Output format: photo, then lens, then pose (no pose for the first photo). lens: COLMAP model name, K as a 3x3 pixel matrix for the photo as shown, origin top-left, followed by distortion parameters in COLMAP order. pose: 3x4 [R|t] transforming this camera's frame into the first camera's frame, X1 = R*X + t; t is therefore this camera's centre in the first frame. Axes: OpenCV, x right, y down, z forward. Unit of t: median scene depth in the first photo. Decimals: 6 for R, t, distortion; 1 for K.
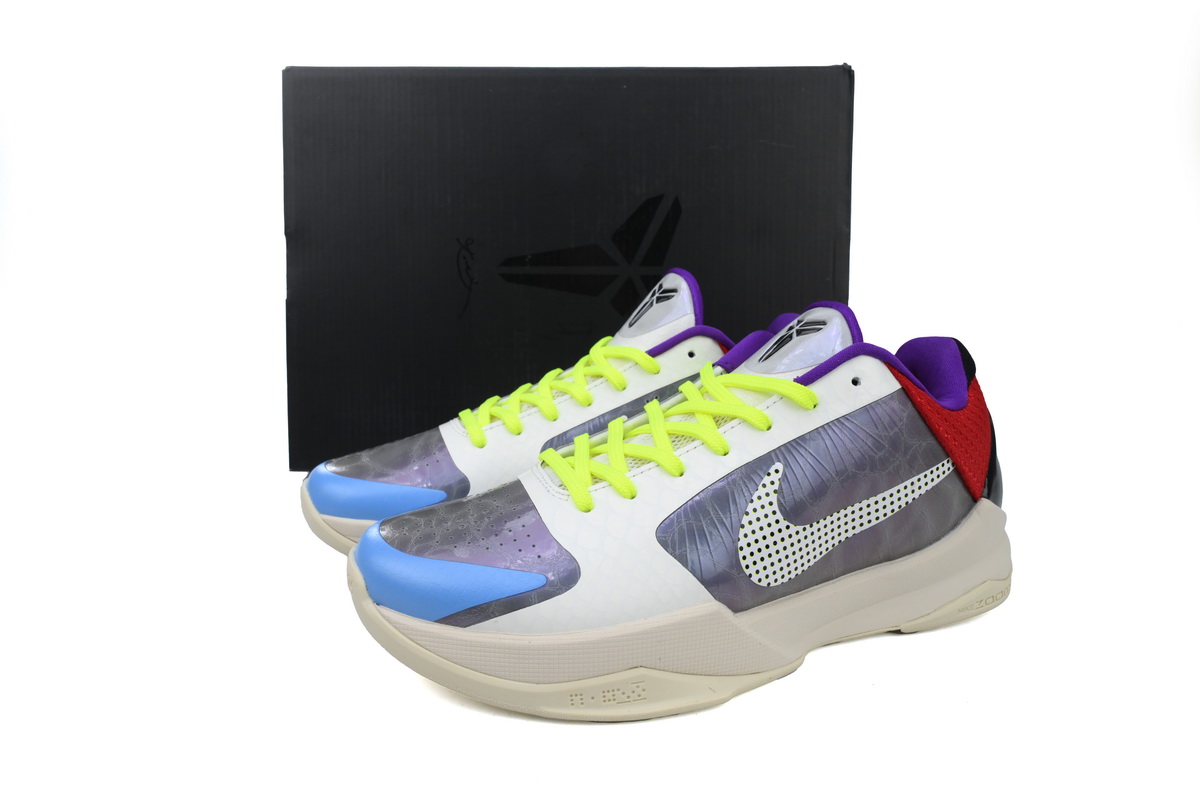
lens RADIAL K [[840.7, 0, 601.1], [0, 840.7, 392.9], [0, 0, 1]] dist [0.032641, -0.000555]
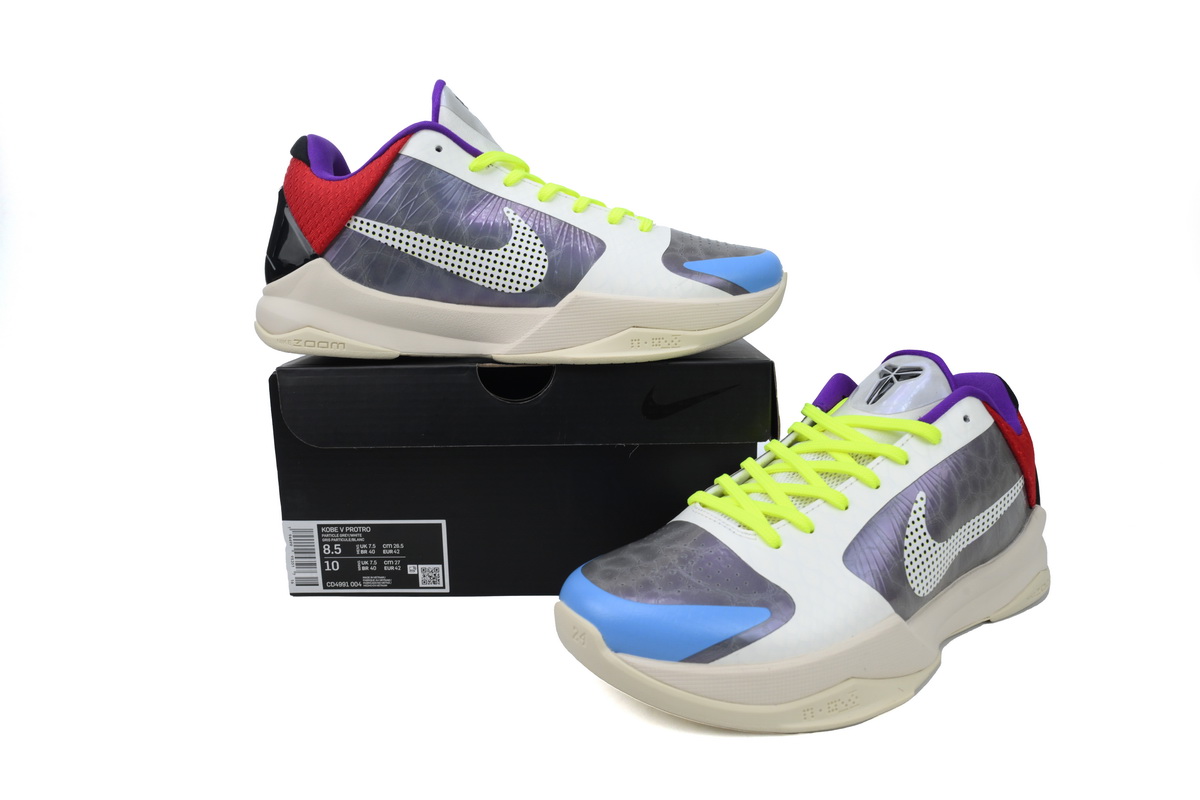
lens RADIAL K [[840.7, 0, 604.7], [0, 840.7, 392.6], [0, 0, 1]] dist [0.032641, -0.000555]
pose [[0.965444, -0.048938, 0.255974, -0.526493], [0.051607, 0.998661, -0.003717, -0.075982], [-0.255450, 0.016798, 0.966676, -0.043362]]
